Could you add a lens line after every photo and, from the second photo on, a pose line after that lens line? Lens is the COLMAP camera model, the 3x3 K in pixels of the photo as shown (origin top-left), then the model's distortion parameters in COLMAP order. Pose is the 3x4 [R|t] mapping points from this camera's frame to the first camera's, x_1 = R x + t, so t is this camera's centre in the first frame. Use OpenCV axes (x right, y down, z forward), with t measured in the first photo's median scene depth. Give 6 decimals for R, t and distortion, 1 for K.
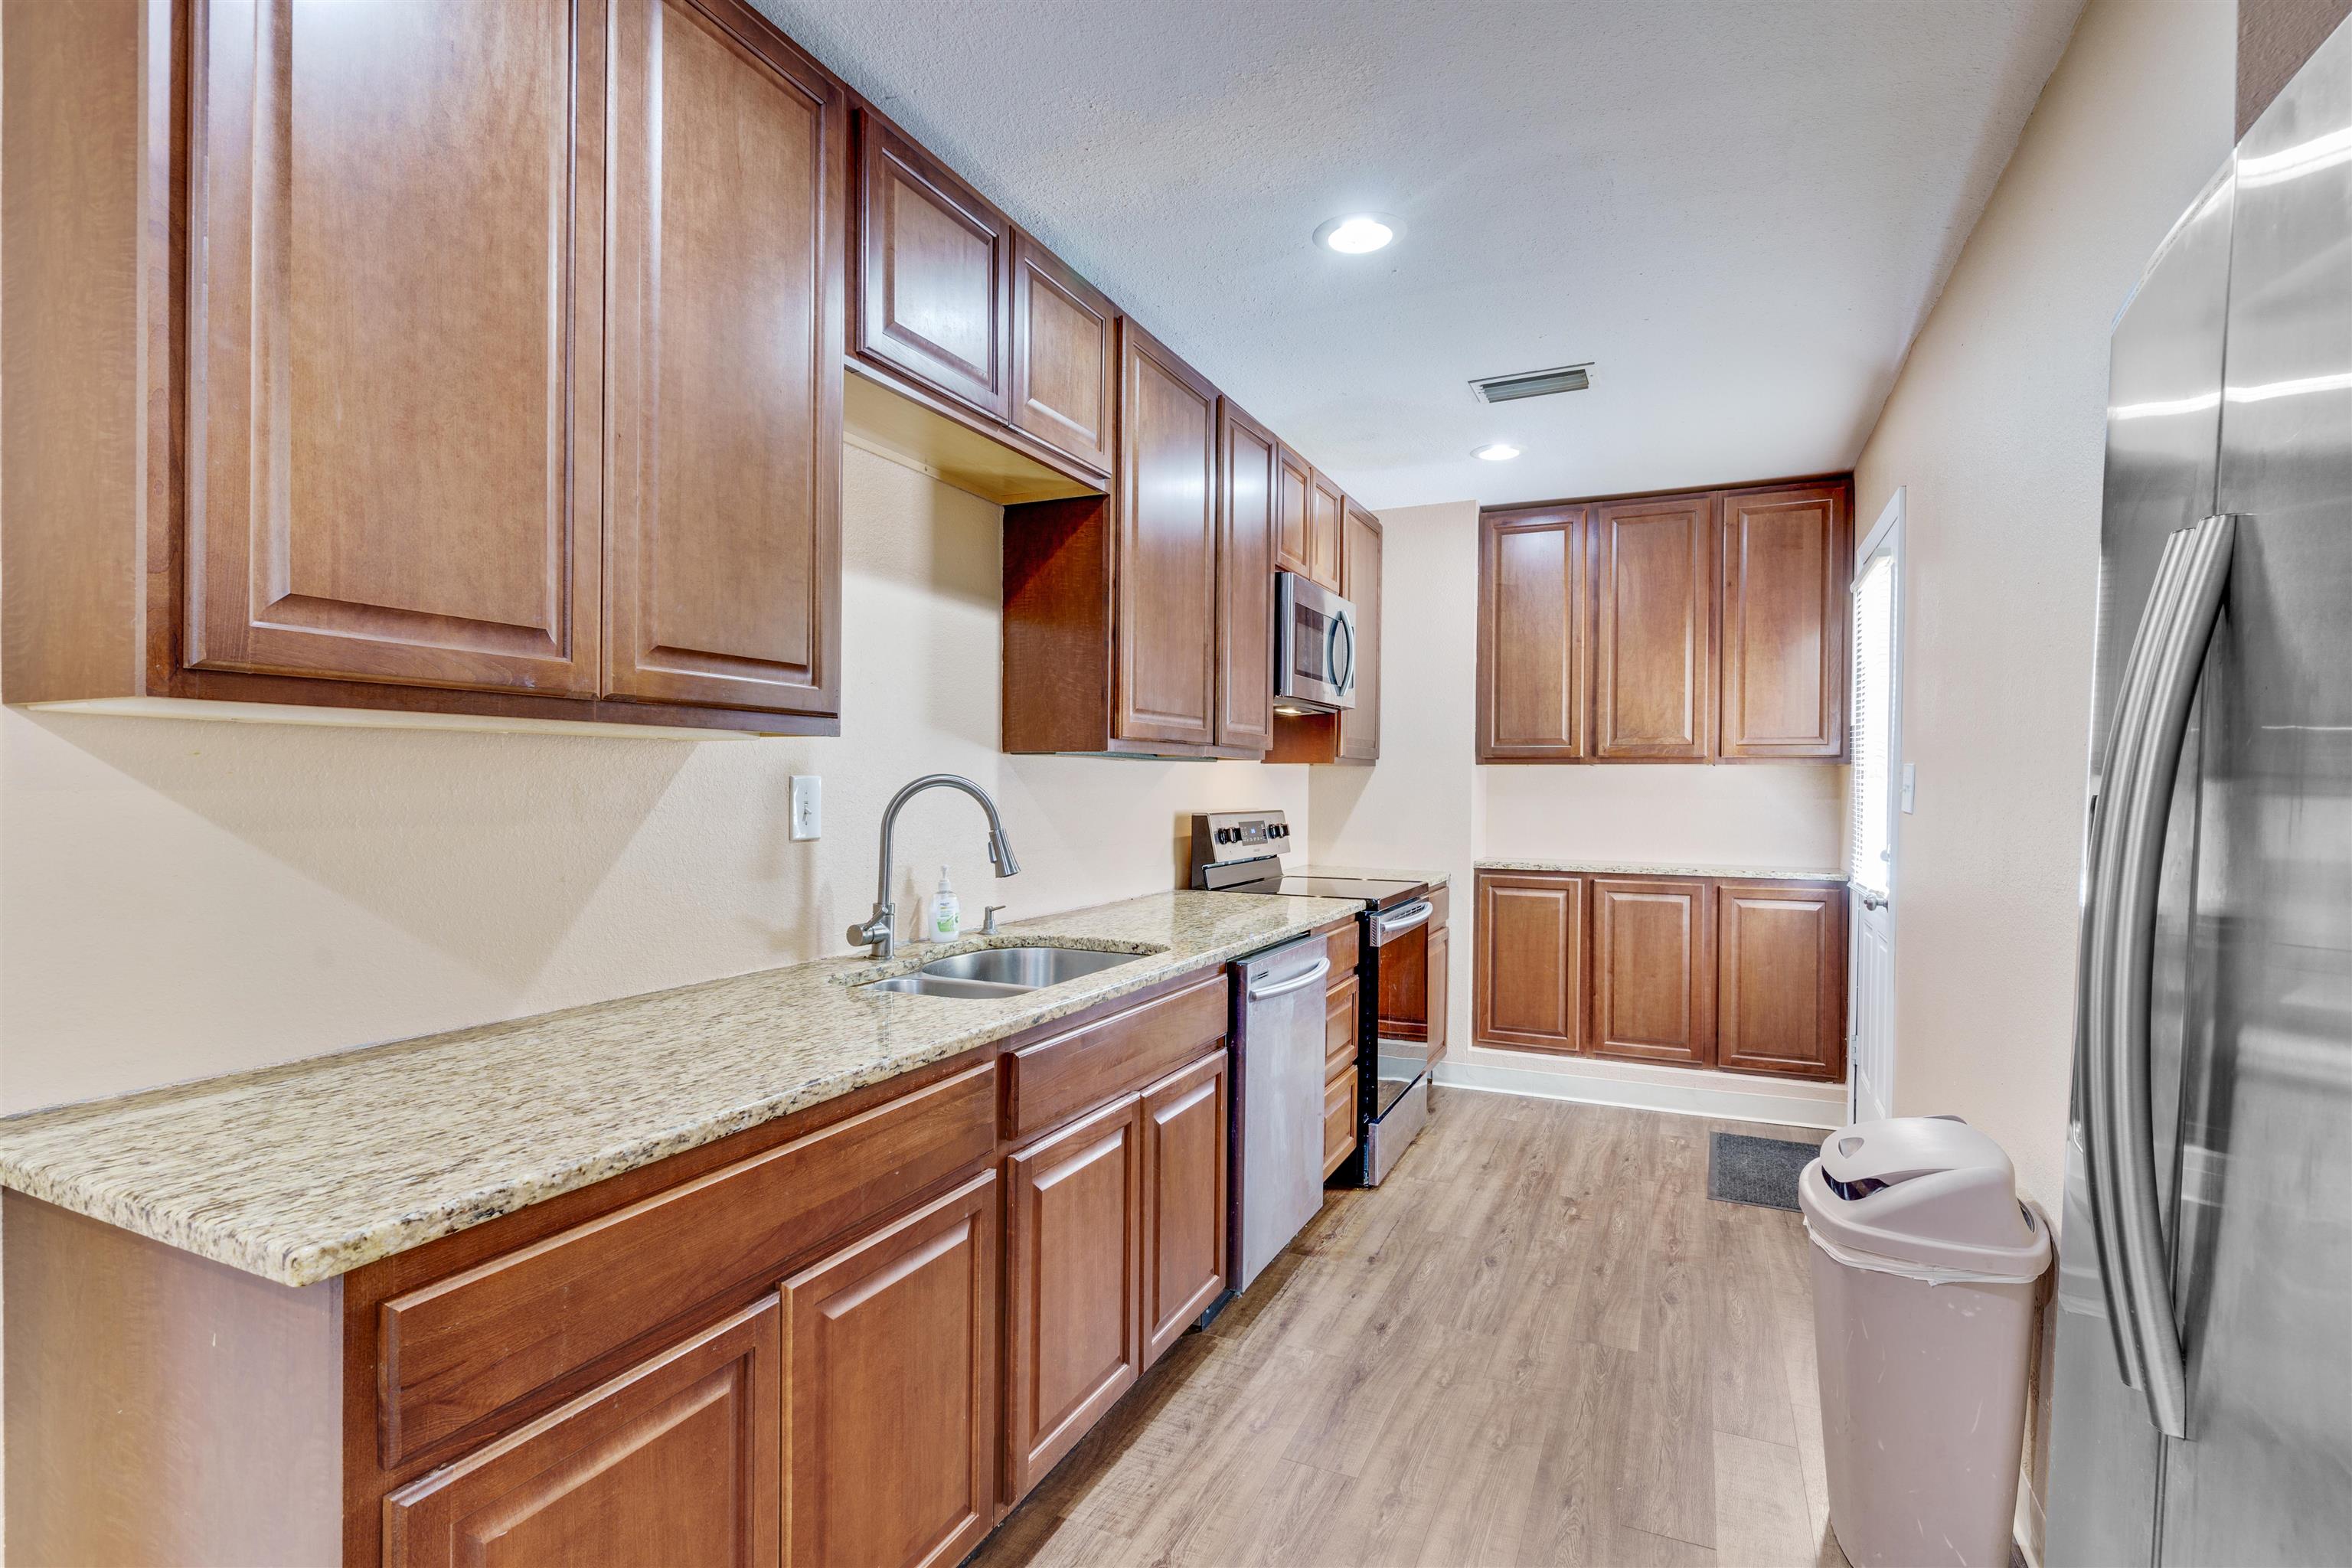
lens RADIAL K [[1131.2, 0, 1163.8], [0, 1131.2, 796.9], [0, 0, 1]] dist [0.000829, -0.000851]
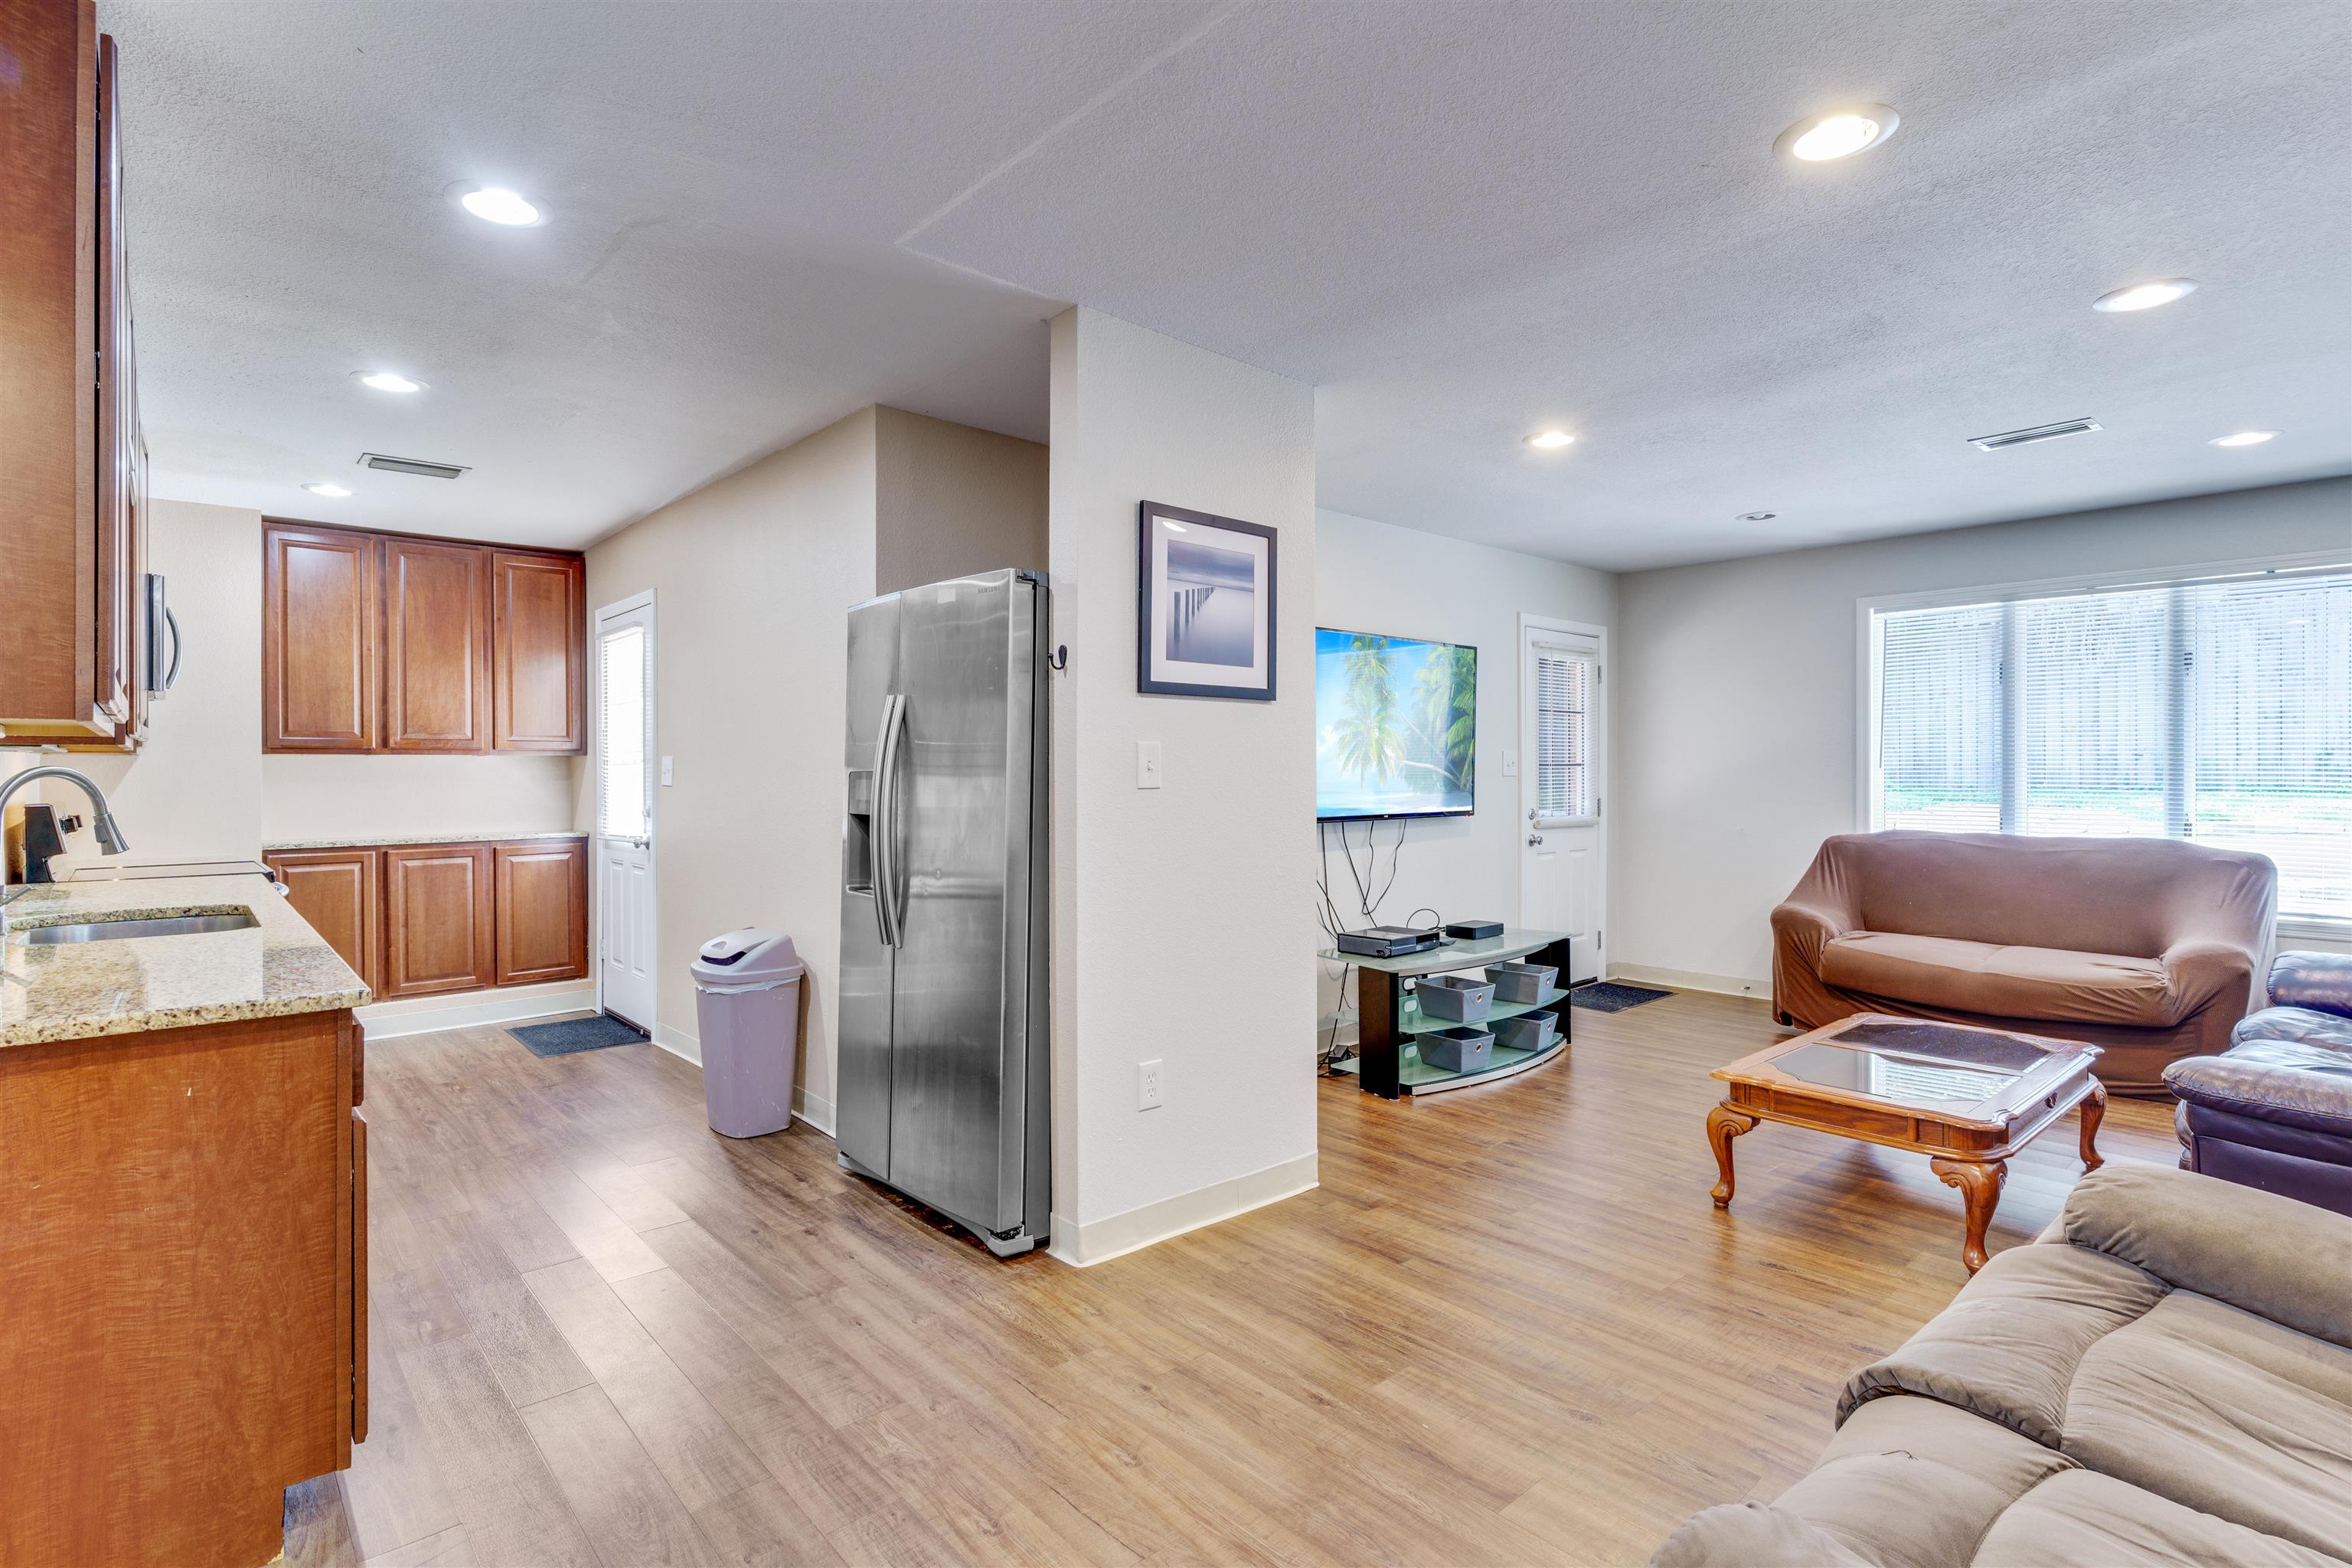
lens RADIAL K [[1131.2, 0, 1171.0], [0, 1131.2, 767.7], [0, 0, 1]] dist [0.000829, -0.000851]
pose [[0.393098, -0.005723, 0.919479, -0.402165], [0.018622, 0.999825, -0.001738, 0.002855], [-0.919308, 0.017806, 0.393136, -0.236723]]
